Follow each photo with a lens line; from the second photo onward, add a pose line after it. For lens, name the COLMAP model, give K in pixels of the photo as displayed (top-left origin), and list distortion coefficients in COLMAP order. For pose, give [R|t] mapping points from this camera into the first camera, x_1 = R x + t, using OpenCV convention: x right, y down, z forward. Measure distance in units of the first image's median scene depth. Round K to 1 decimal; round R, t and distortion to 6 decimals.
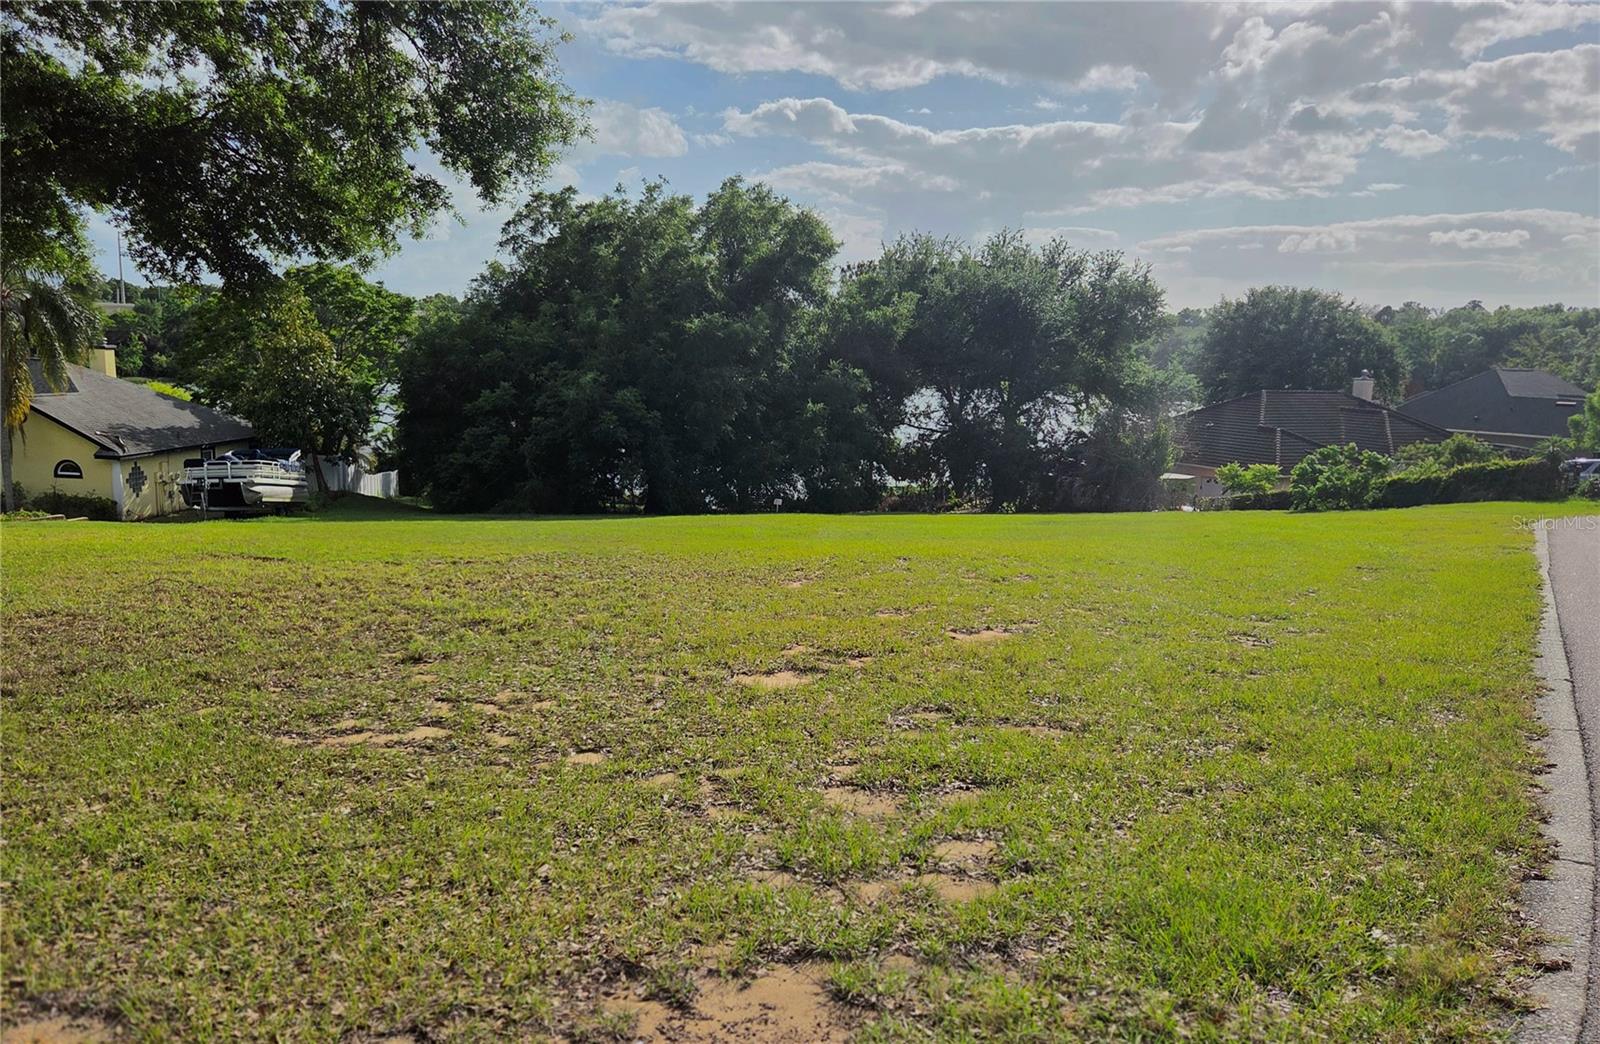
lens RADIAL K [[1329.2, 0, 795.8], [0, 1329.2, 583.8], [0, 0, 1]] dist [0.035059, -0.000160]
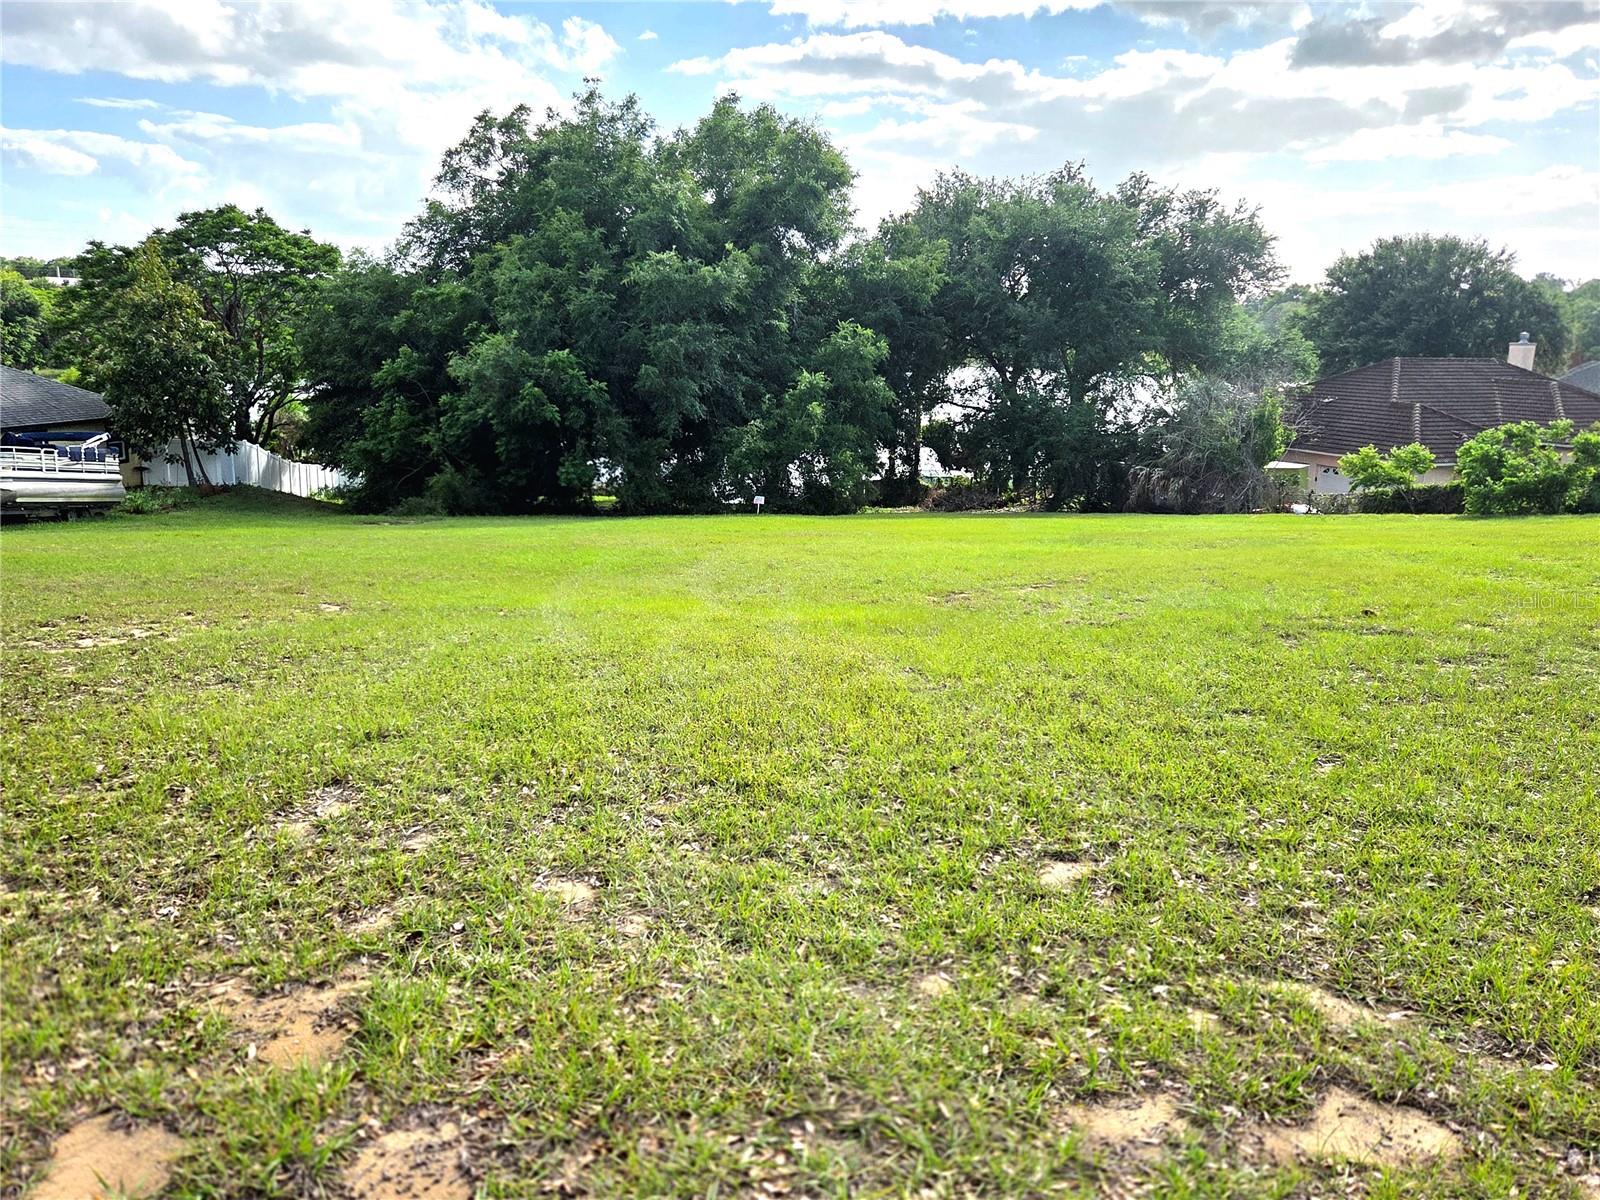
lens RADIAL K [[1322.4, 0, 800.0], [0, 1322.4, 600.0], [0, 0, 1]] dist [0.072426, -0.068595]
pose [[0.997941, 0.006854, -0.063764, 0.051680], [-0.005472, 0.999747, 0.021827, -0.017761], [0.063898, -0.021434, 0.997726, 0.199400]]
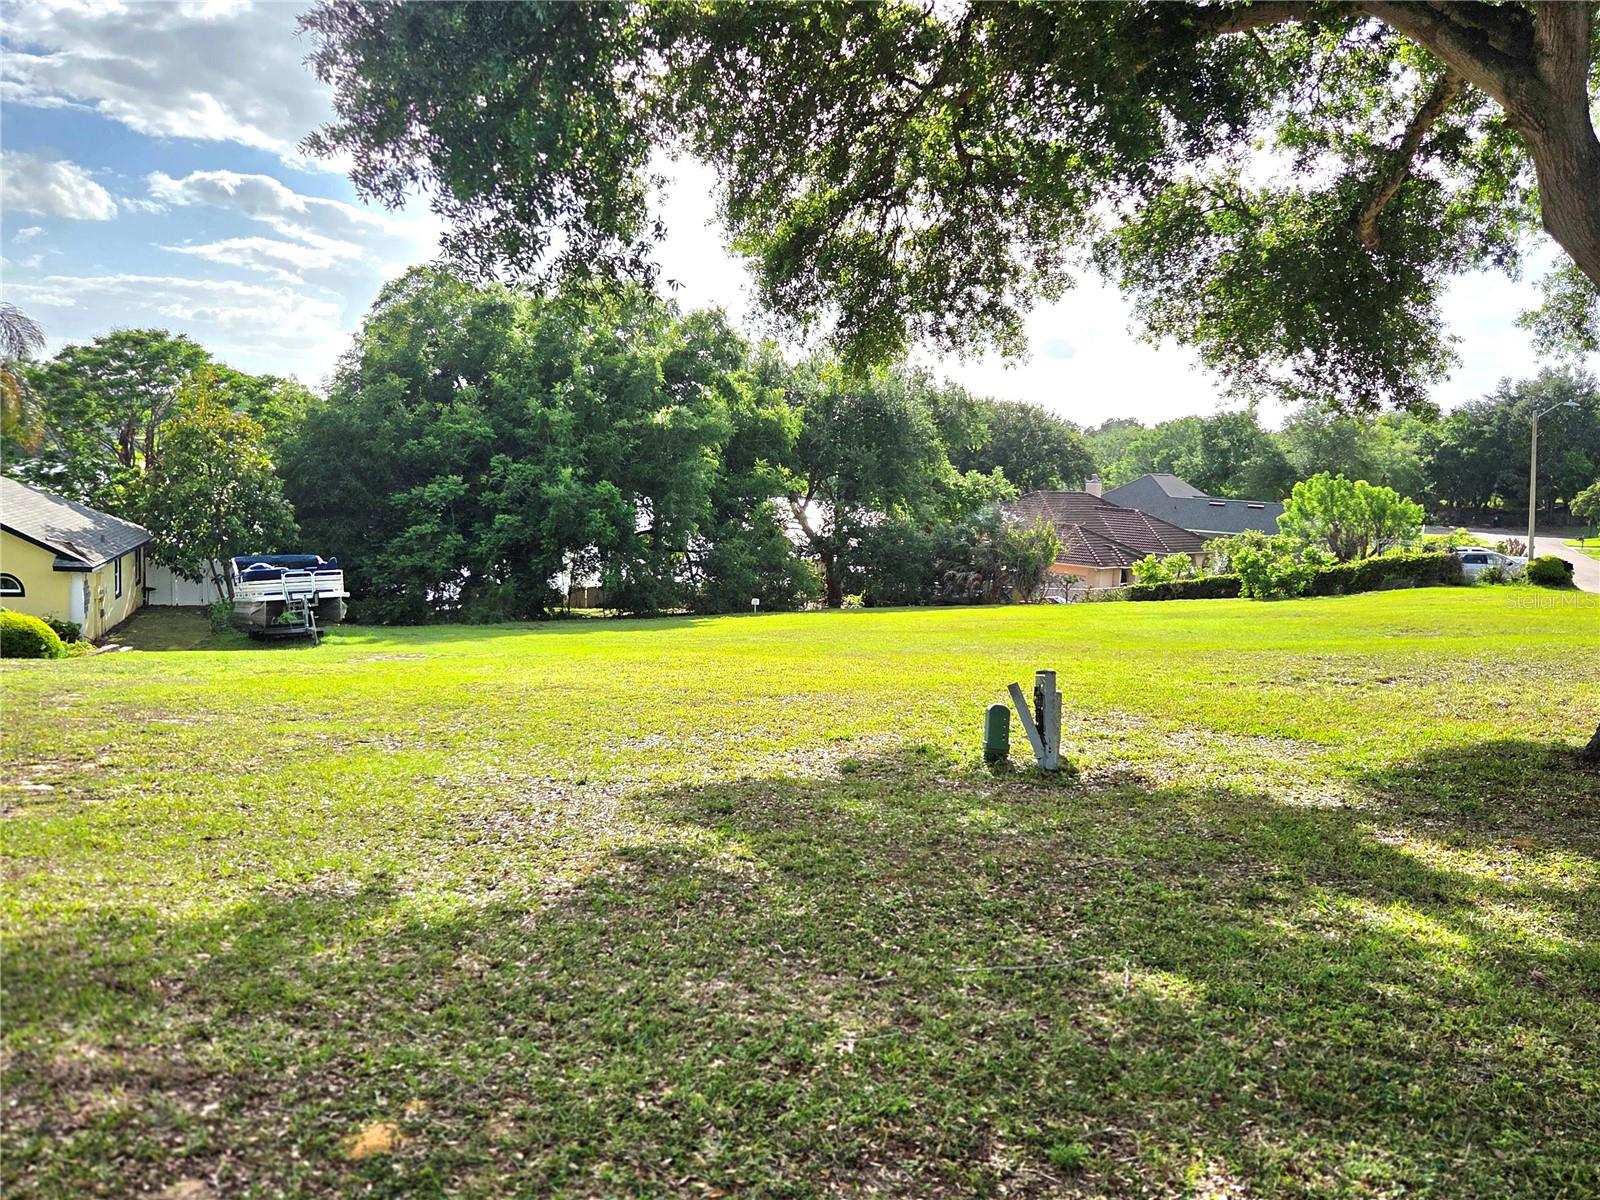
lens RADIAL K [[1304.3, 0, 800.0], [0, 1304.3, 600.0], [0, 0, 1]] dist [0.065812, -0.060778]
pose [[0.918467, -0.023380, 0.394805, -0.314346], [0.044712, 0.997990, -0.044916, -0.016787], [-0.392961, 0.058907, 0.917666, 0.102876]]
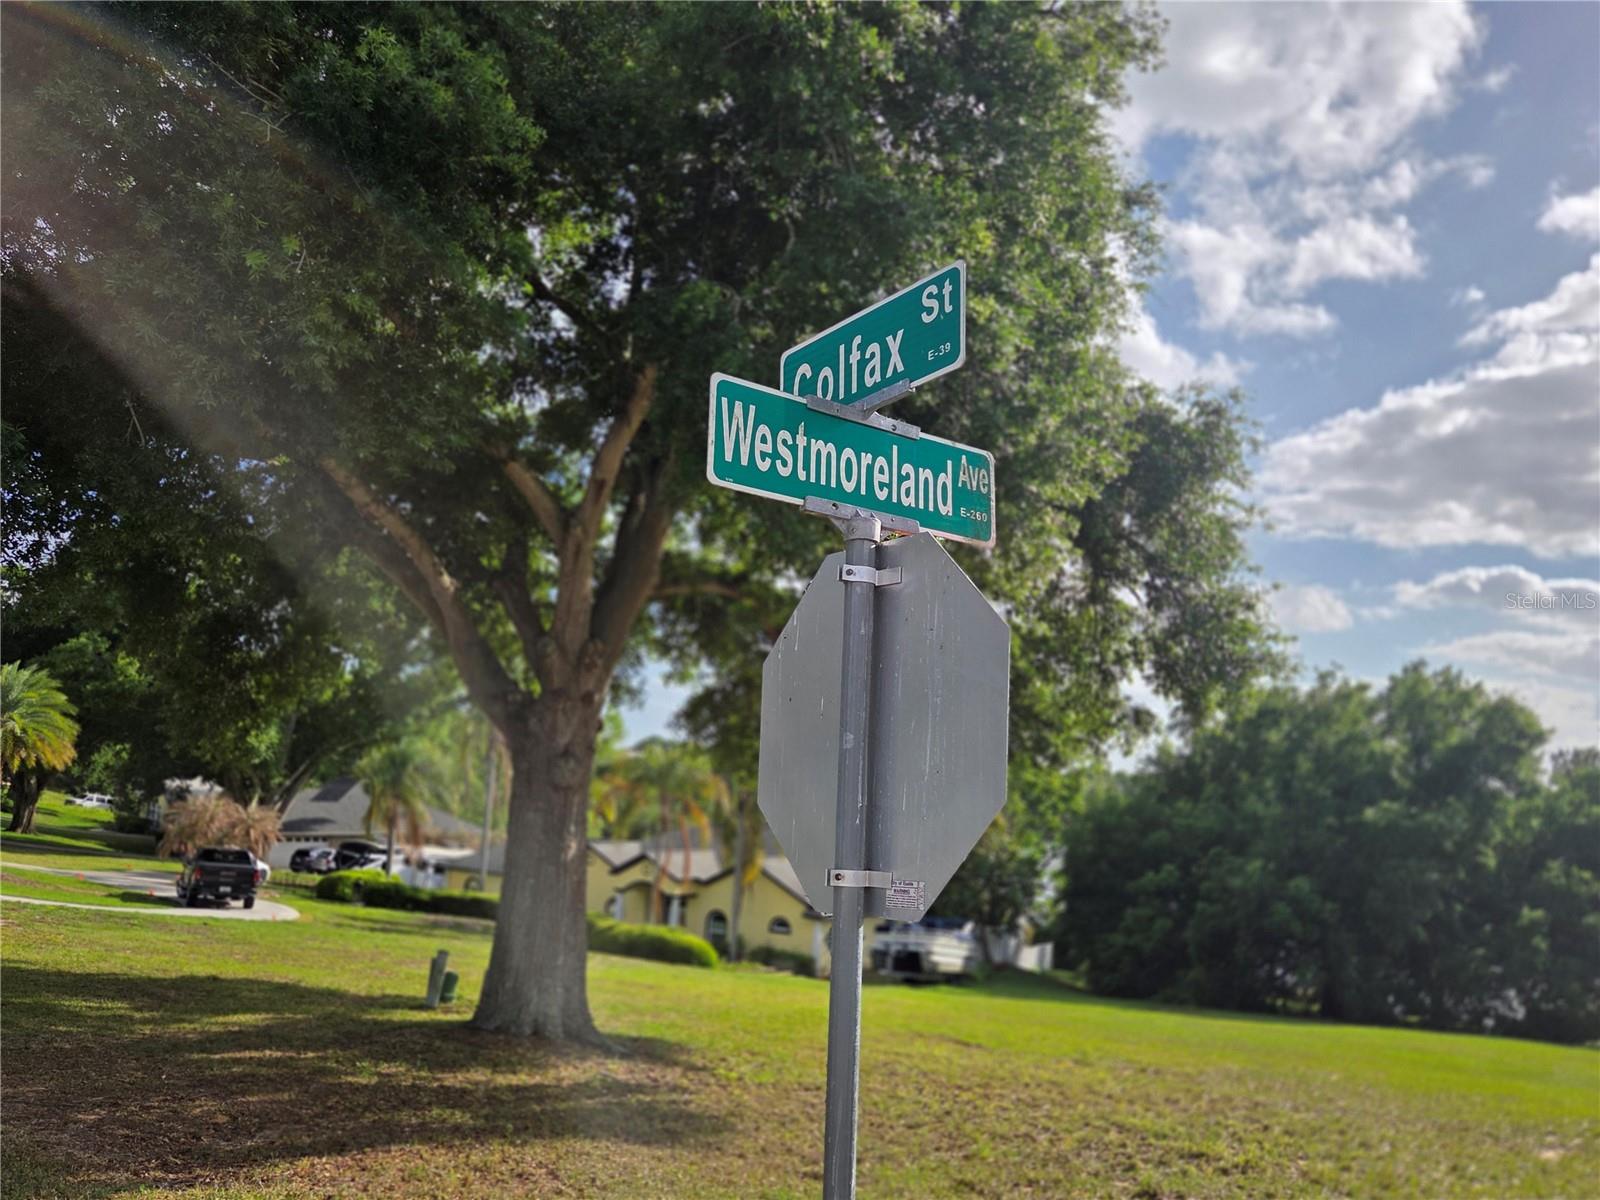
lens RADIAL K [[1322.4, 0, 800.0], [0, 1322.4, 600.0], [0, 0, 1]] dist [0.072426, -0.068595]
pose [[0.891080, -0.039538, -0.452121, -0.005717], [-0.112351, 0.945974, -0.304155, -0.004396], [0.439720, 0.321822, 0.838496, -0.017369]]
